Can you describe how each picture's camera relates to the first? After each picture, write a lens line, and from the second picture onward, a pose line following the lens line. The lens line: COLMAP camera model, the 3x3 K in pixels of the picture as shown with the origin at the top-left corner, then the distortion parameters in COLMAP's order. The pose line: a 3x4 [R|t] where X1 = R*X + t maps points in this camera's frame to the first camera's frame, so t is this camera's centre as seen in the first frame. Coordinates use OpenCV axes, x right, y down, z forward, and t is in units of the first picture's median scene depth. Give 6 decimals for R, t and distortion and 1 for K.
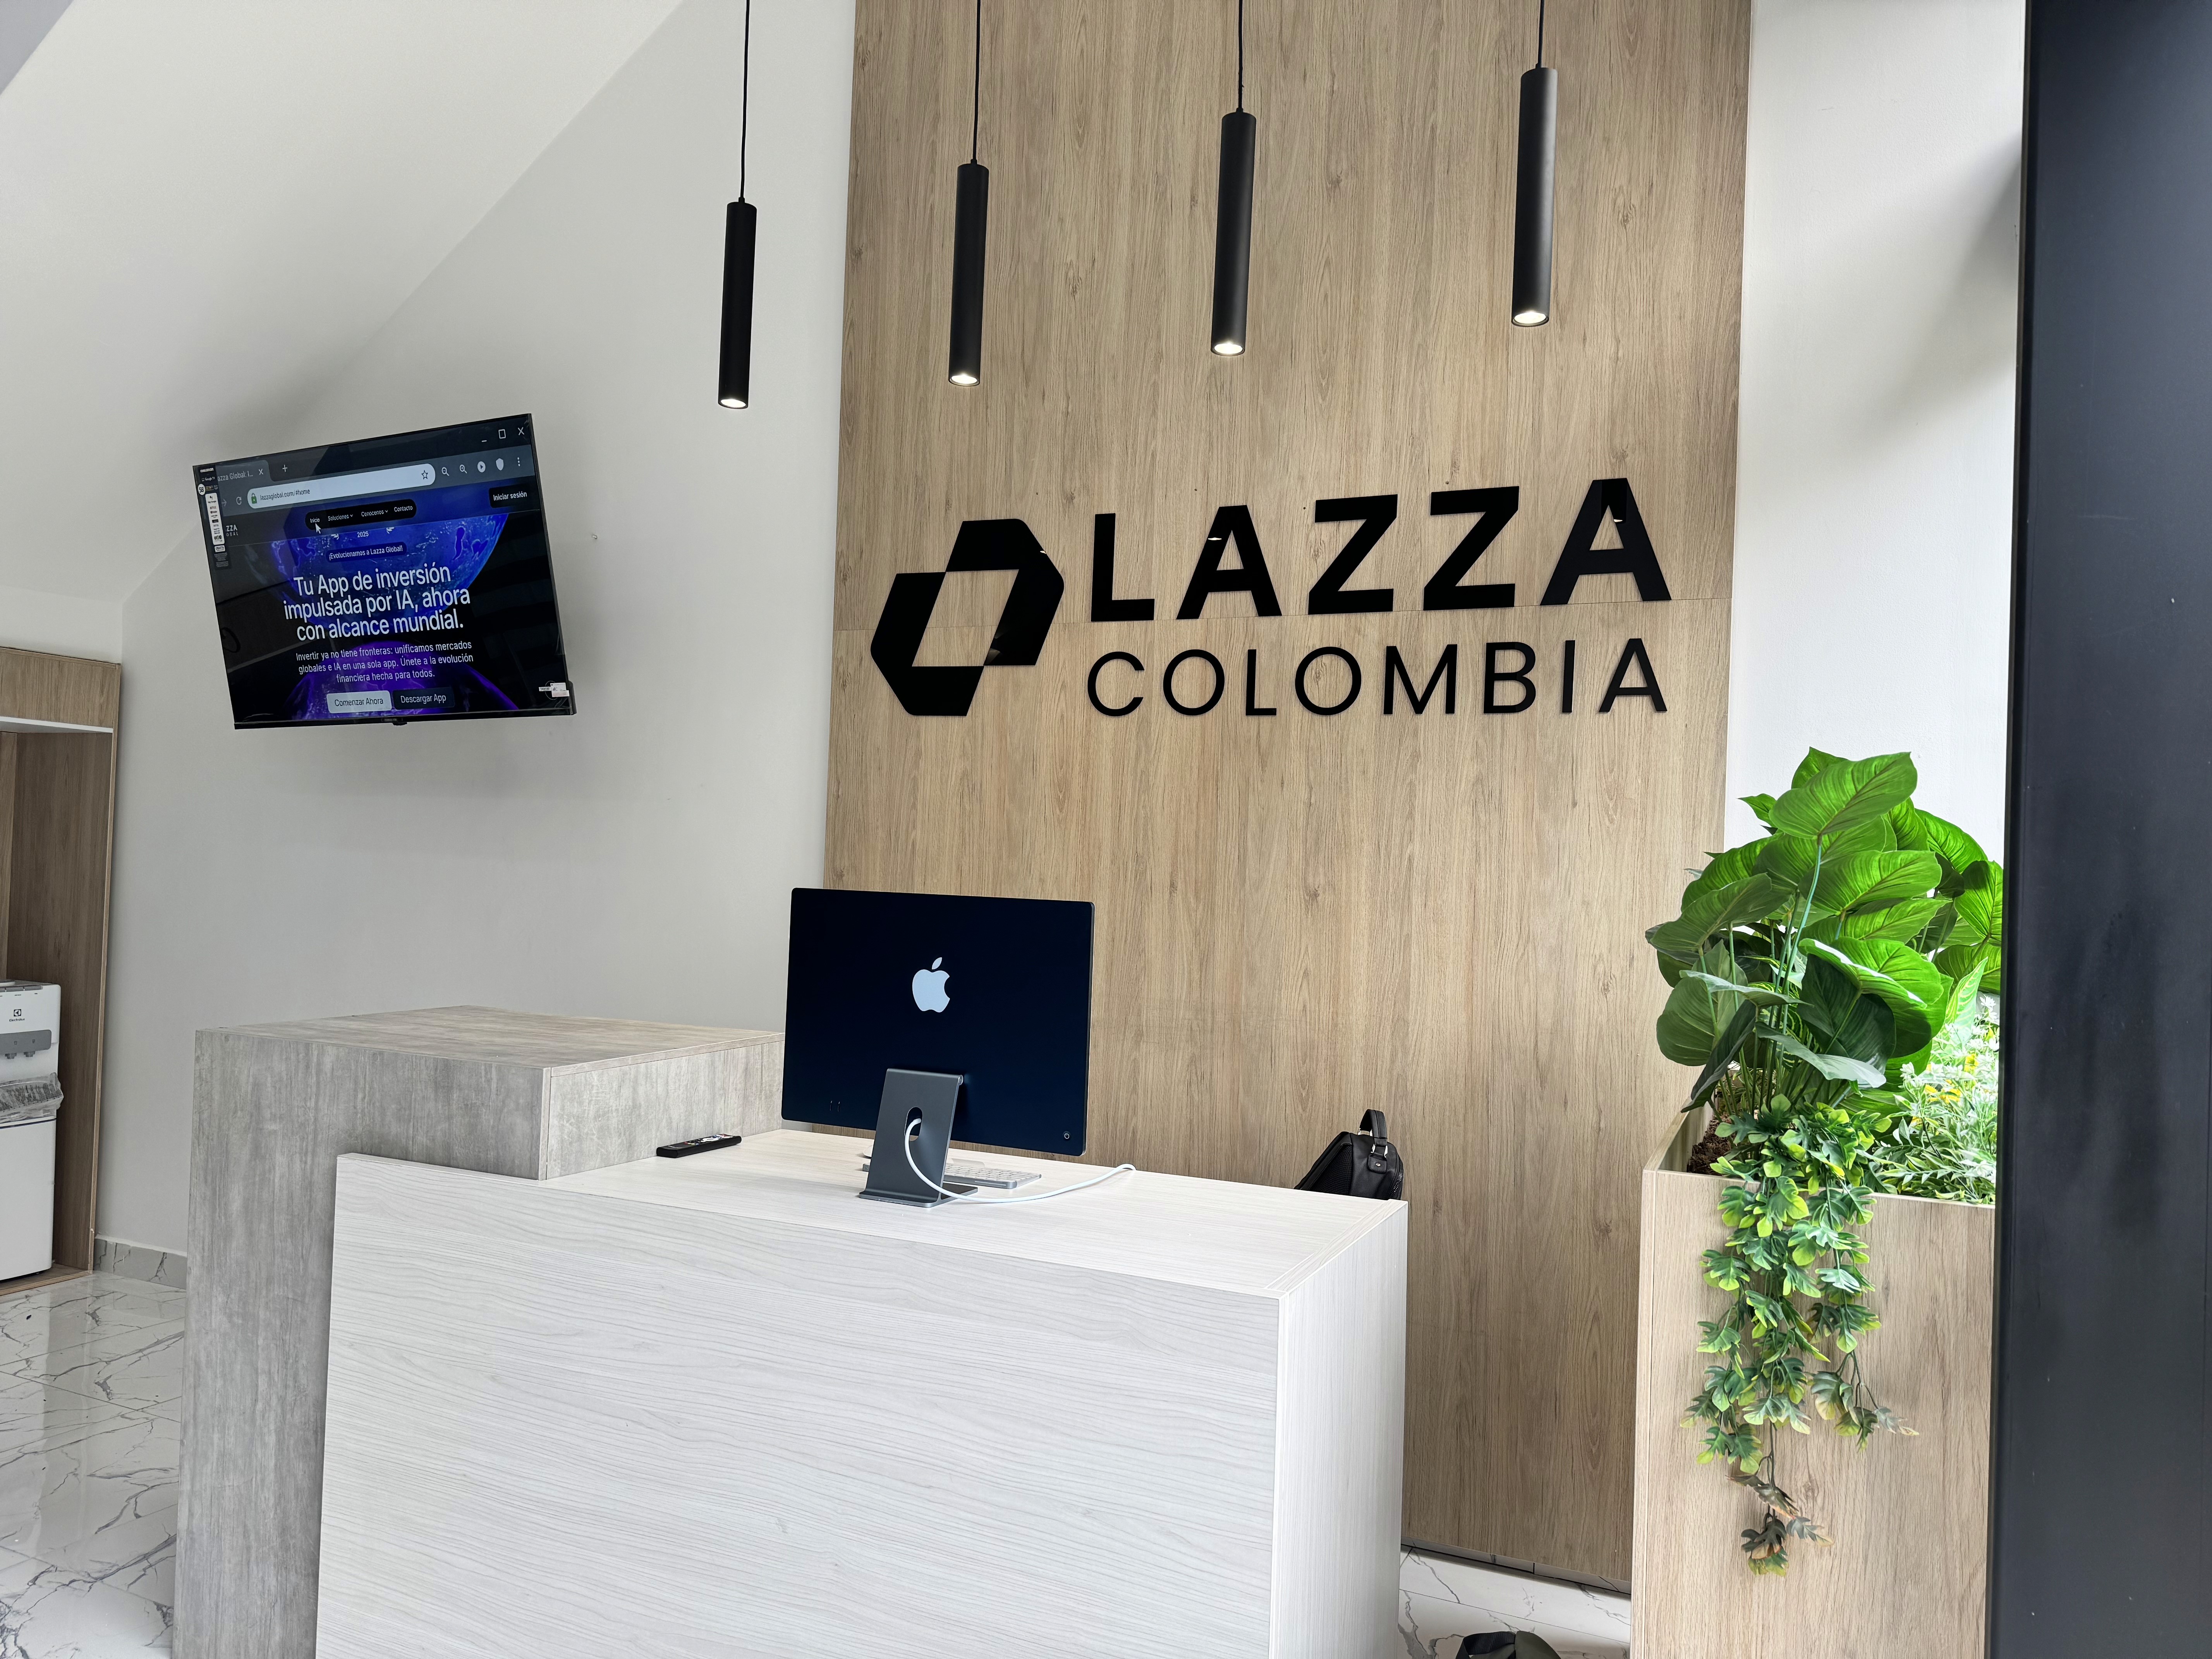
lens RADIAL K [[1546.5, 0, 1103.7], [0, 1546.5, 840.5], [0, 0, 1]] dist [0.128940, -0.157707]
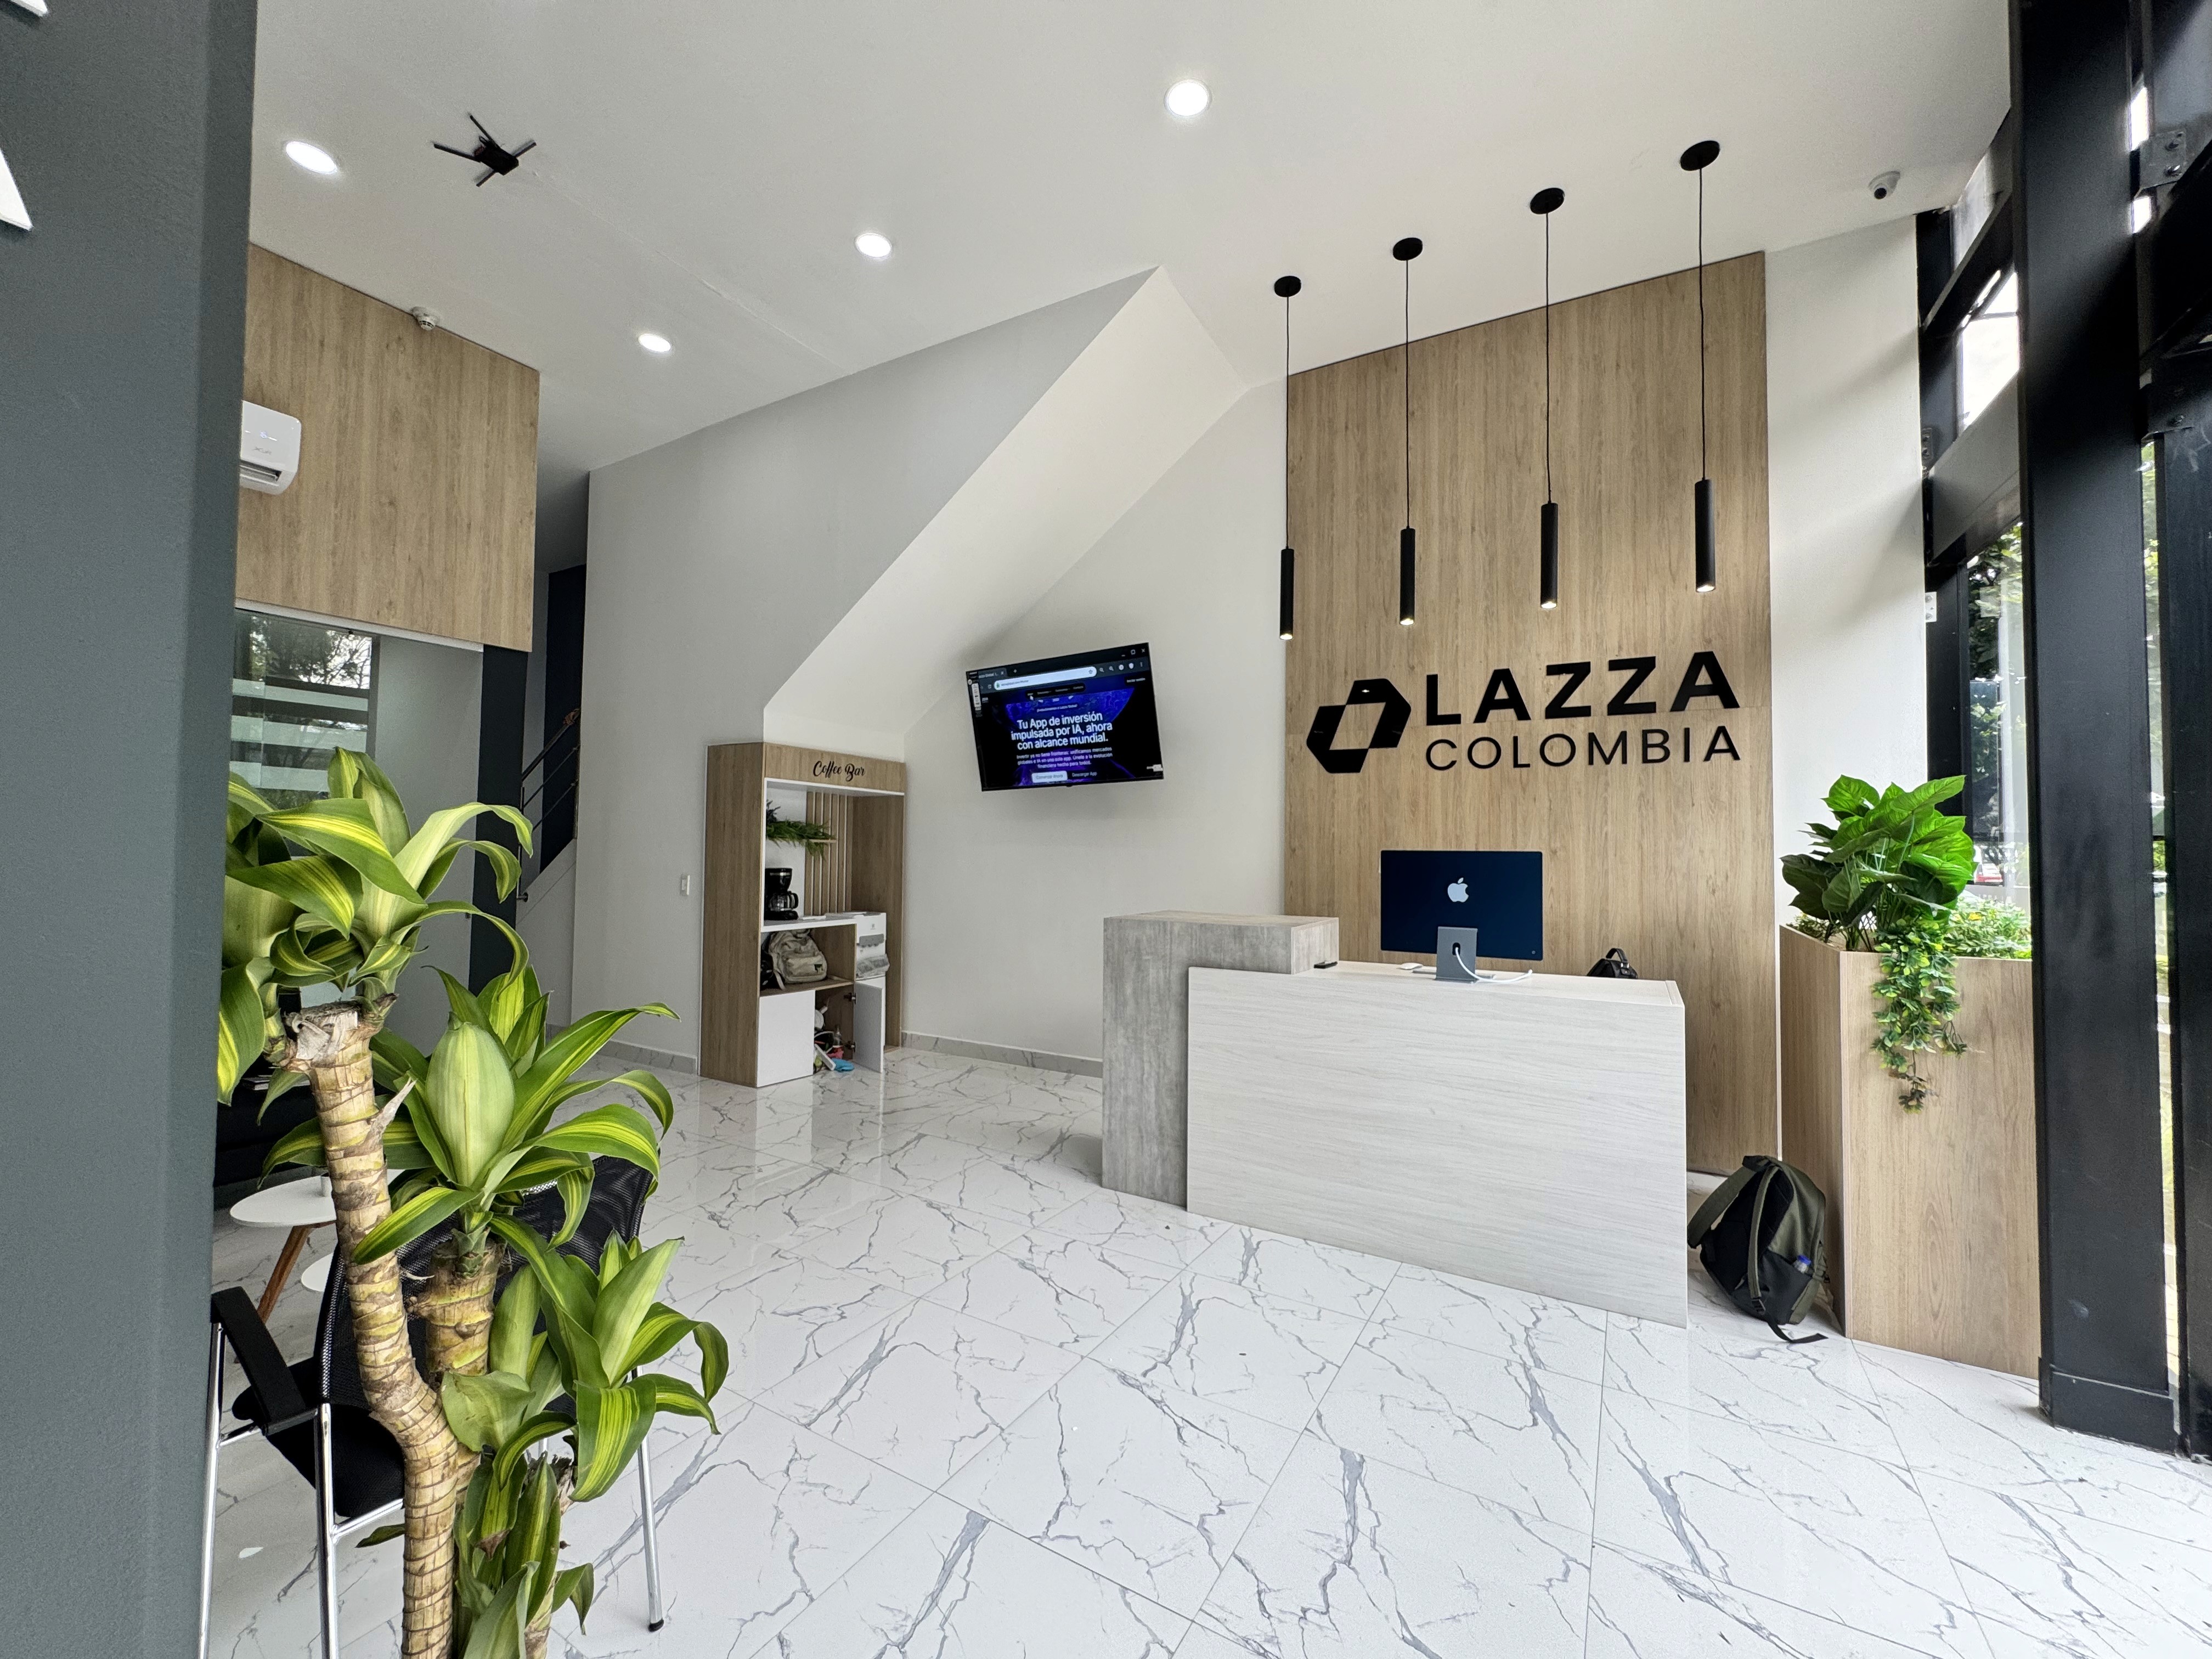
lens RADIAL K [[889.3, 0, 1110.6], [0, 889.3, 824.0], [0, 0, 1]] dist [0.000620, 0.000152]
pose [[0.994939, -0.029100, -0.096174, -0.350388], [0.027164, 0.999402, -0.021374, 0.006597], [0.096738, 0.018654, 0.995135, -0.259192]]
